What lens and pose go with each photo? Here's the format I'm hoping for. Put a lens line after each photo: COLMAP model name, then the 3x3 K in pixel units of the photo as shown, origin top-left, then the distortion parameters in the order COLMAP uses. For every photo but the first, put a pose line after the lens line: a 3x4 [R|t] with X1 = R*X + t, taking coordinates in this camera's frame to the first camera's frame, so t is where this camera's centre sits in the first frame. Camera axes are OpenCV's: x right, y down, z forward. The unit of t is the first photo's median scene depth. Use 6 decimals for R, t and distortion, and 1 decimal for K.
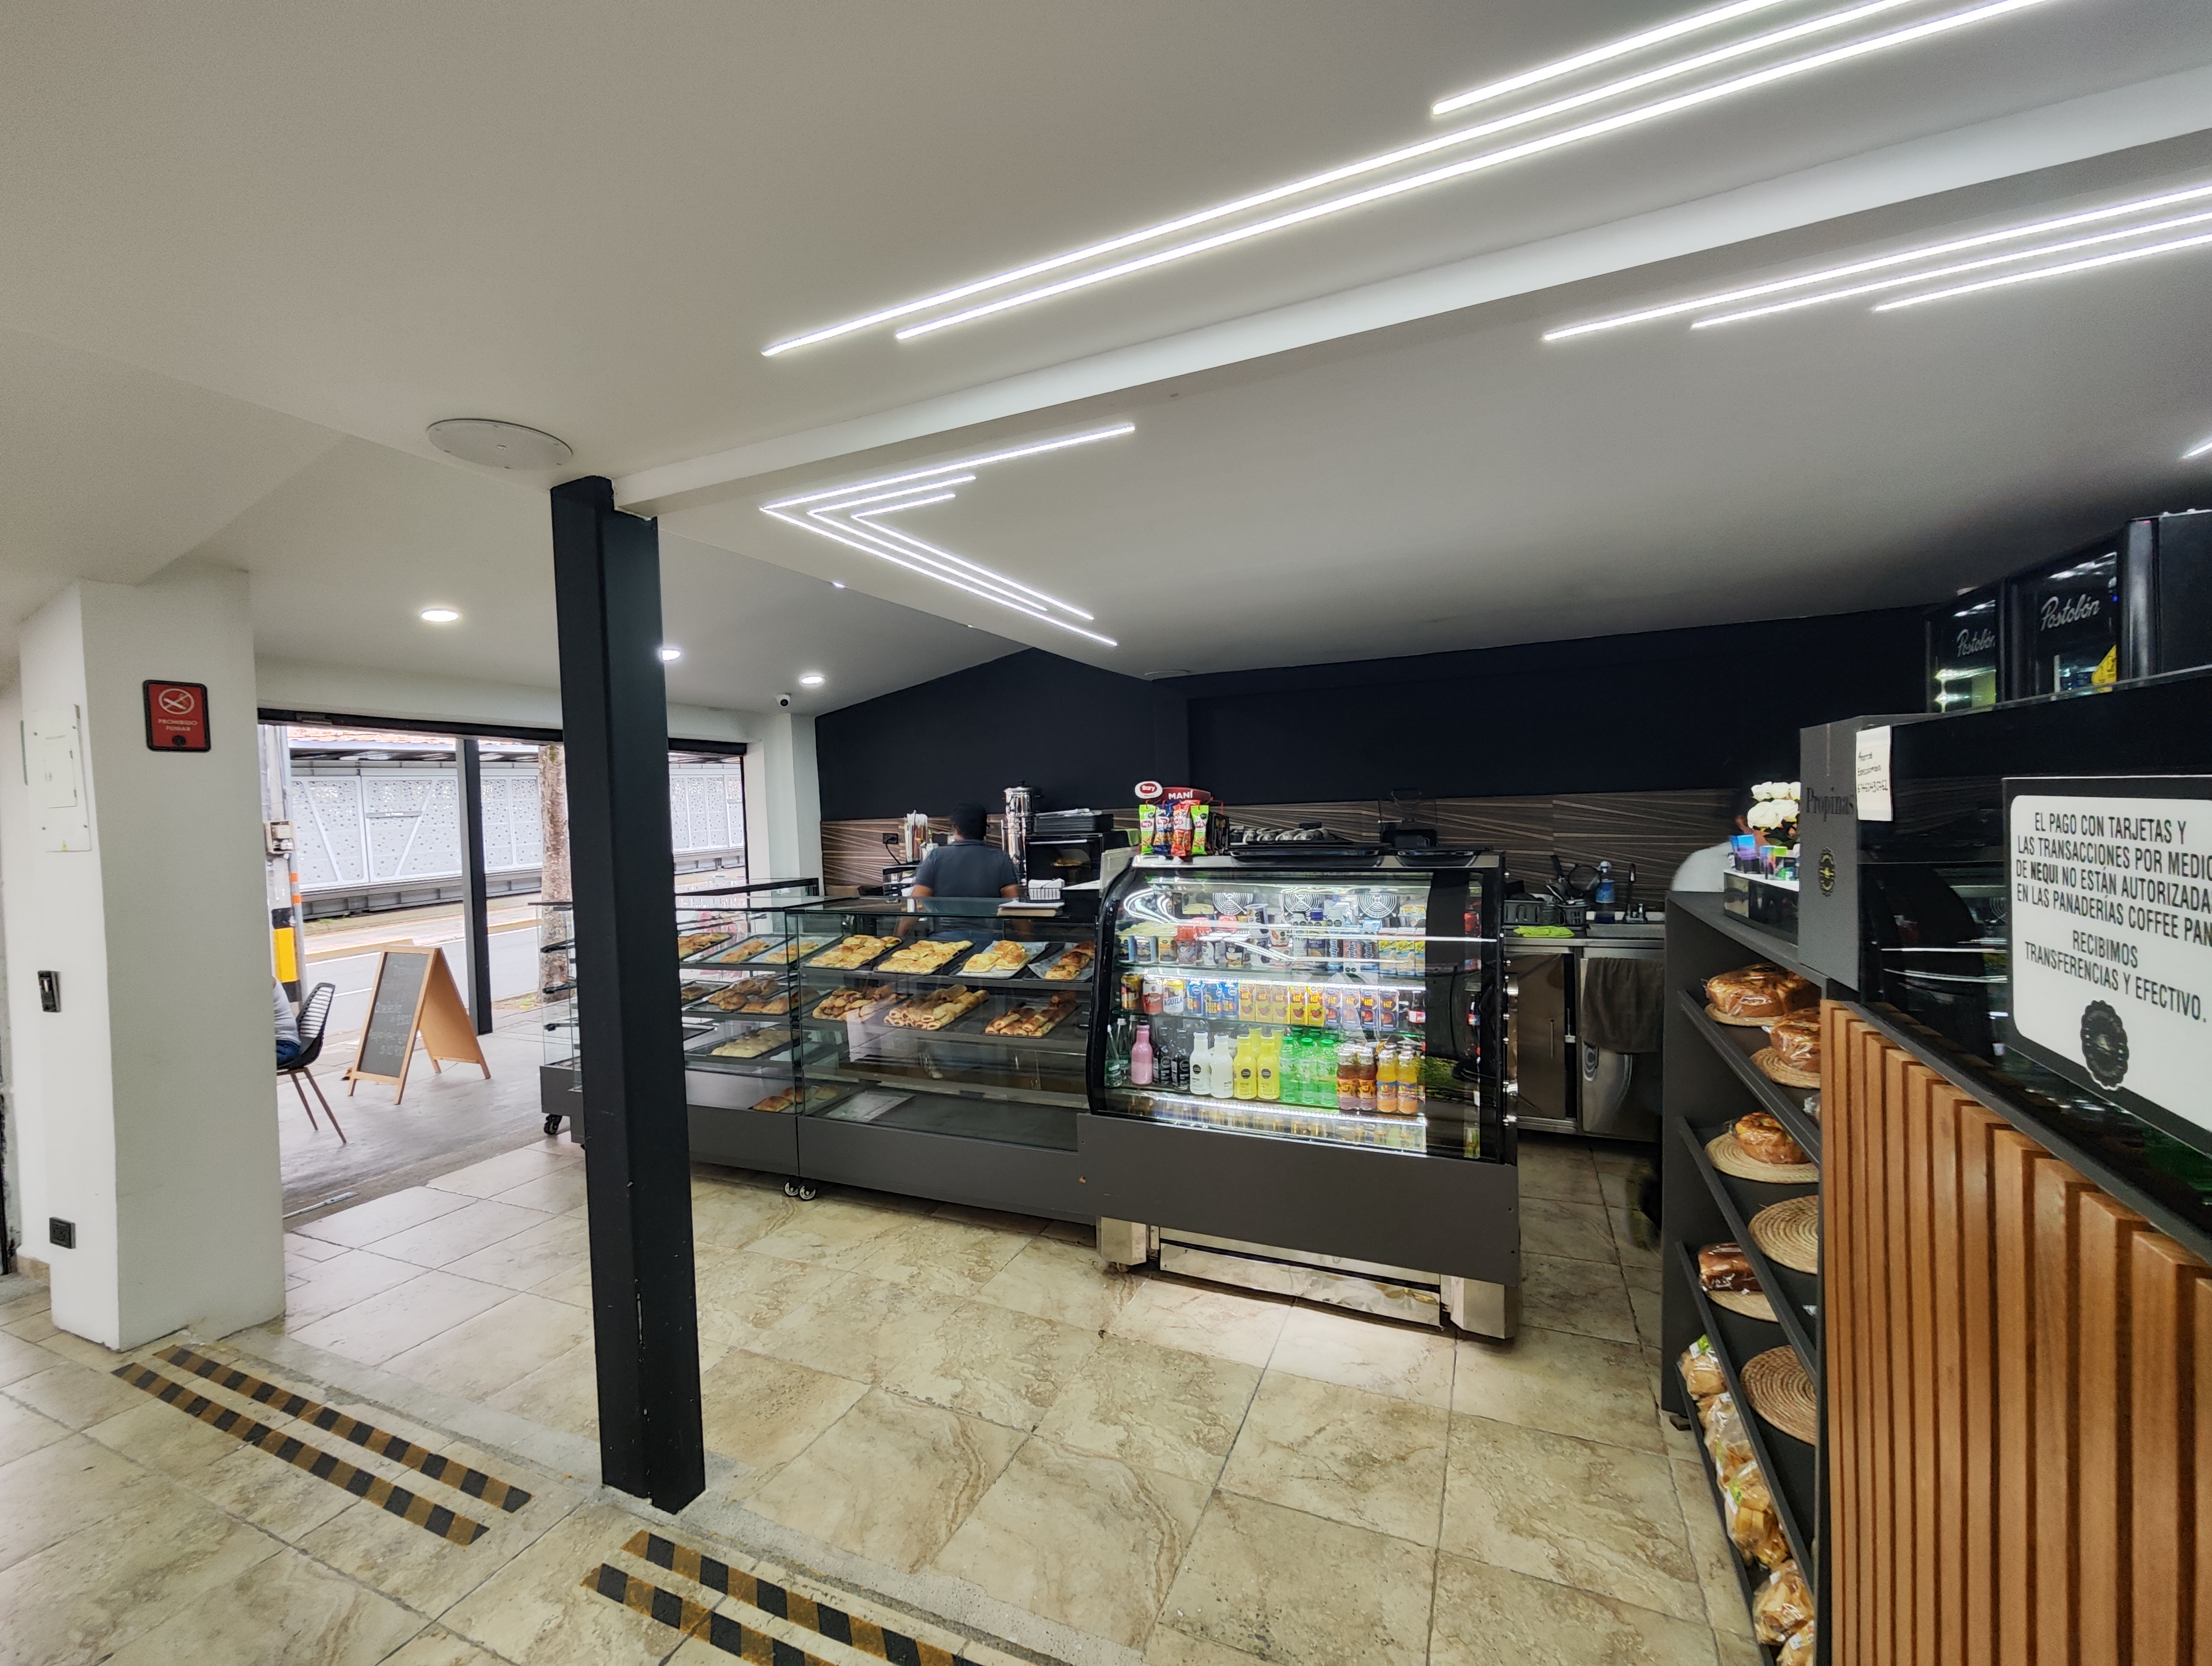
lens RADIAL K [[918.4, 0, 1097.4], [0, 918.4, 836.2], [0, 0, 1]] dist [0.000809, -0.000892]
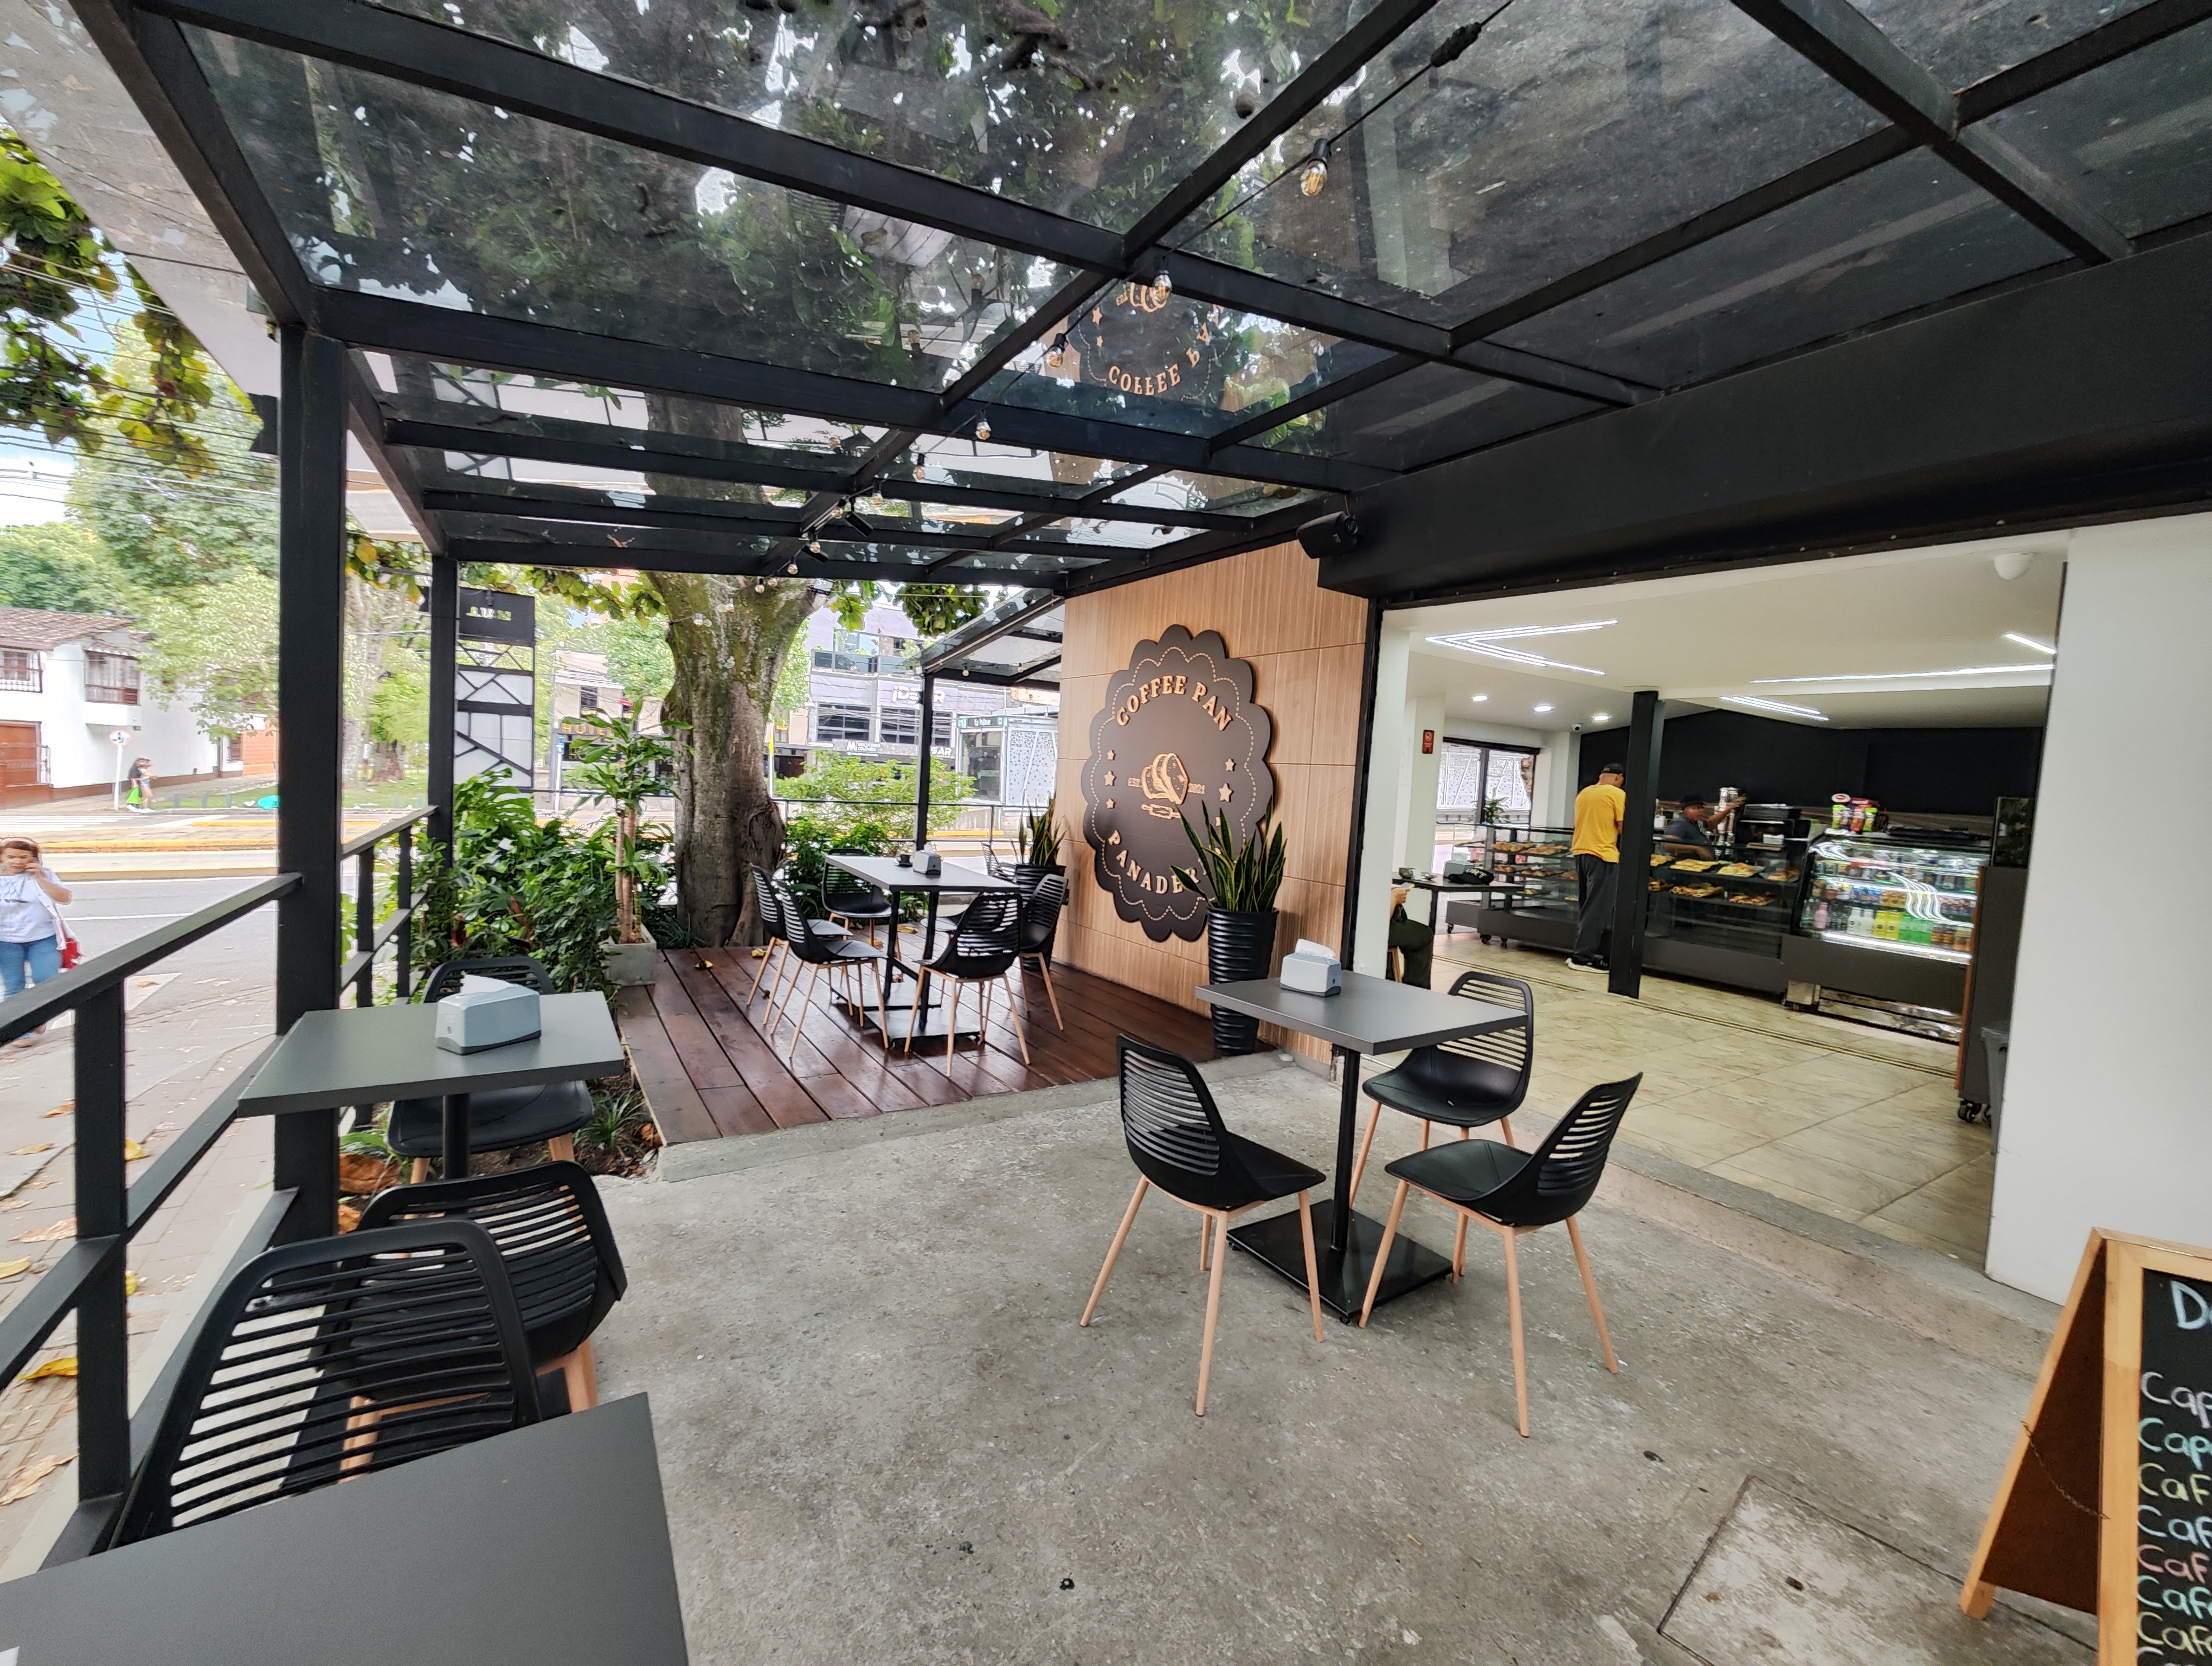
lens RADIAL K [[918.4, 0, 1102.0], [0, 918.4, 834.5], [0, 0, 1]] dist [0.000809, -0.000892]
pose [[0.826186, 0.117223, -0.551068, -0.192979], [-0.102262, 0.993069, 0.057929, 0.093699], [0.554039, 0.008493, 0.832447, -1.875006]]
